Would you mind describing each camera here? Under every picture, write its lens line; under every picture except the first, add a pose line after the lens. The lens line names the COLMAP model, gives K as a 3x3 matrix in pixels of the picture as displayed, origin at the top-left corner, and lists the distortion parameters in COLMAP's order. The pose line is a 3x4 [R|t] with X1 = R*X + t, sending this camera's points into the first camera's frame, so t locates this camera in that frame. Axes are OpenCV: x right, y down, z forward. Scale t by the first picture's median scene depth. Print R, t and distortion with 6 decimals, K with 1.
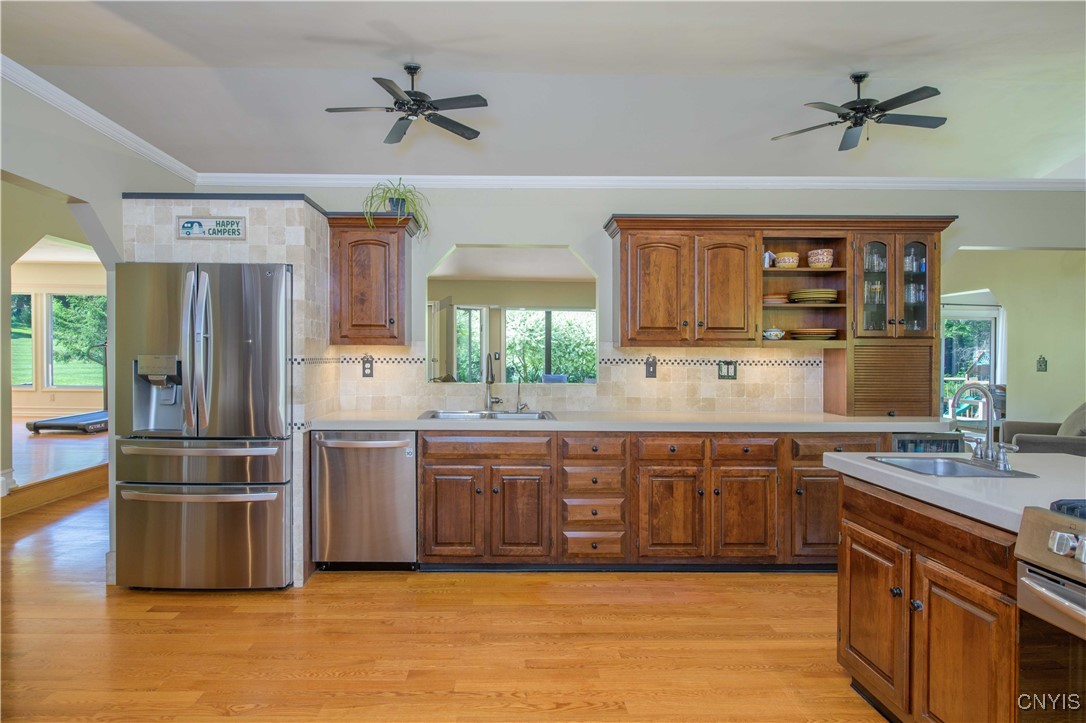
lens RADIAL K [[648.4, 0, 541.2], [0, 648.4, 356.7], [0, 0, 1]] dist [0.002322, -0.001145]
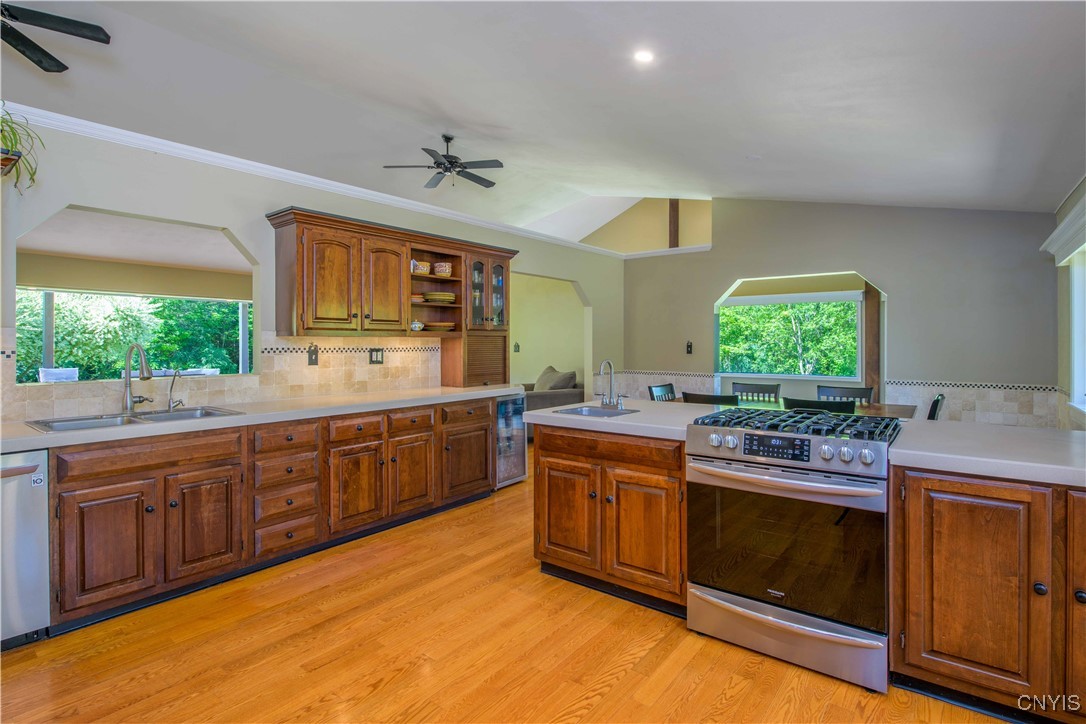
lens RADIAL K [[541.3, 0, 543.3], [0, 541.3, 336.3], [0, 0, 1]] dist [-0.001931, -0.002101]
pose [[0.620135, 0.002303, 0.784492, -0.325025], [0.009092, 0.999907, -0.010123, -0.002818], [-0.784442, 0.013410, 0.620057, 0.171586]]
